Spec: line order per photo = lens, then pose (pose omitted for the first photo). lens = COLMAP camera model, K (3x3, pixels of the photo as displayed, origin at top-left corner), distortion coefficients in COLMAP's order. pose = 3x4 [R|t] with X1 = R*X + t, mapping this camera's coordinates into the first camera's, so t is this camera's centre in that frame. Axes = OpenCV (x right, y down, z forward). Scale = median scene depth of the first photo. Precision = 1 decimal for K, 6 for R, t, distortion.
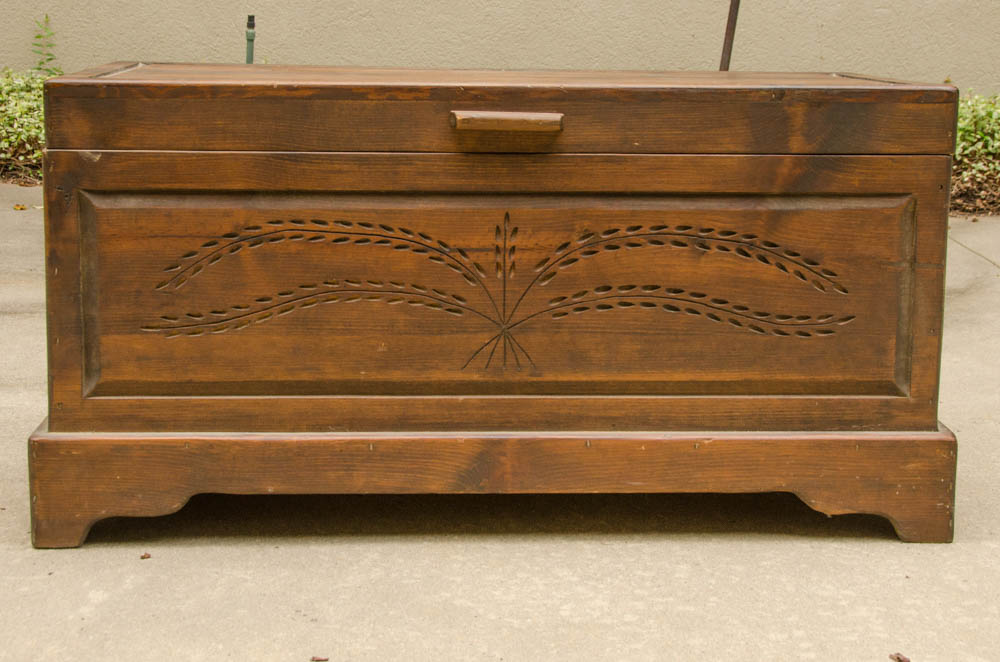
lens RADIAL K [[1748.0, 0, 500.0], [0, 1748.0, 331.0], [0, 0, 1]] dist [0.037122, 0.273357]
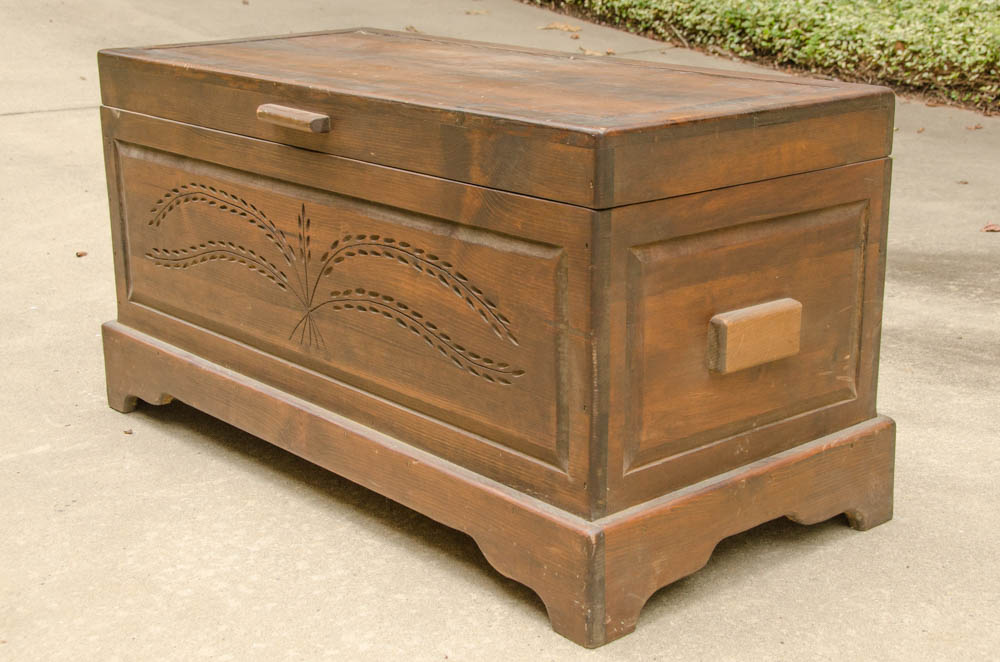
lens RADIAL K [[1563.8, 0, 501.2], [0, 1563.8, 354.4], [0, 0, 1]] dist [0.144208, 0.104621]
pose [[0.610008, 0.211347, -0.763690, 0.824091], [-0.129941, 0.977408, 0.166700, -0.152586], [0.781668, -0.002454, 0.623690, 0.494211]]
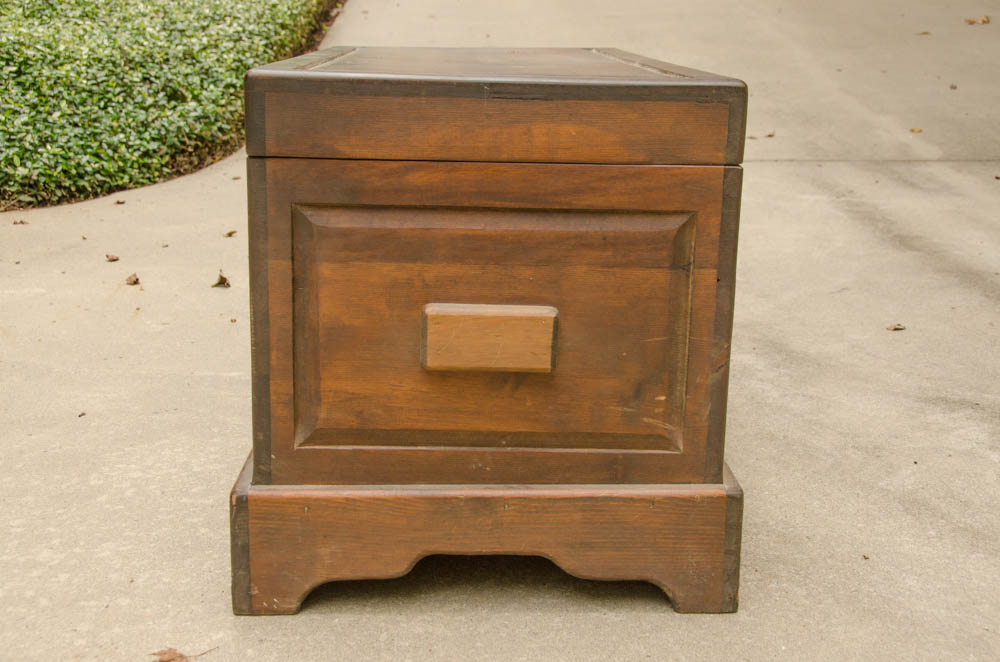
lens RADIAL K [[1362.4, 0, 465.9], [0, 1362.4, 380.0], [0, 0, 1]] dist [0.006052, 0.870962]
pose [[-0.035496, 0.246785, -0.968420, 0.896319], [-0.198647, 0.947952, 0.248850, -0.180205], [0.979428, 0.201206, 0.015375, 1.114124]]
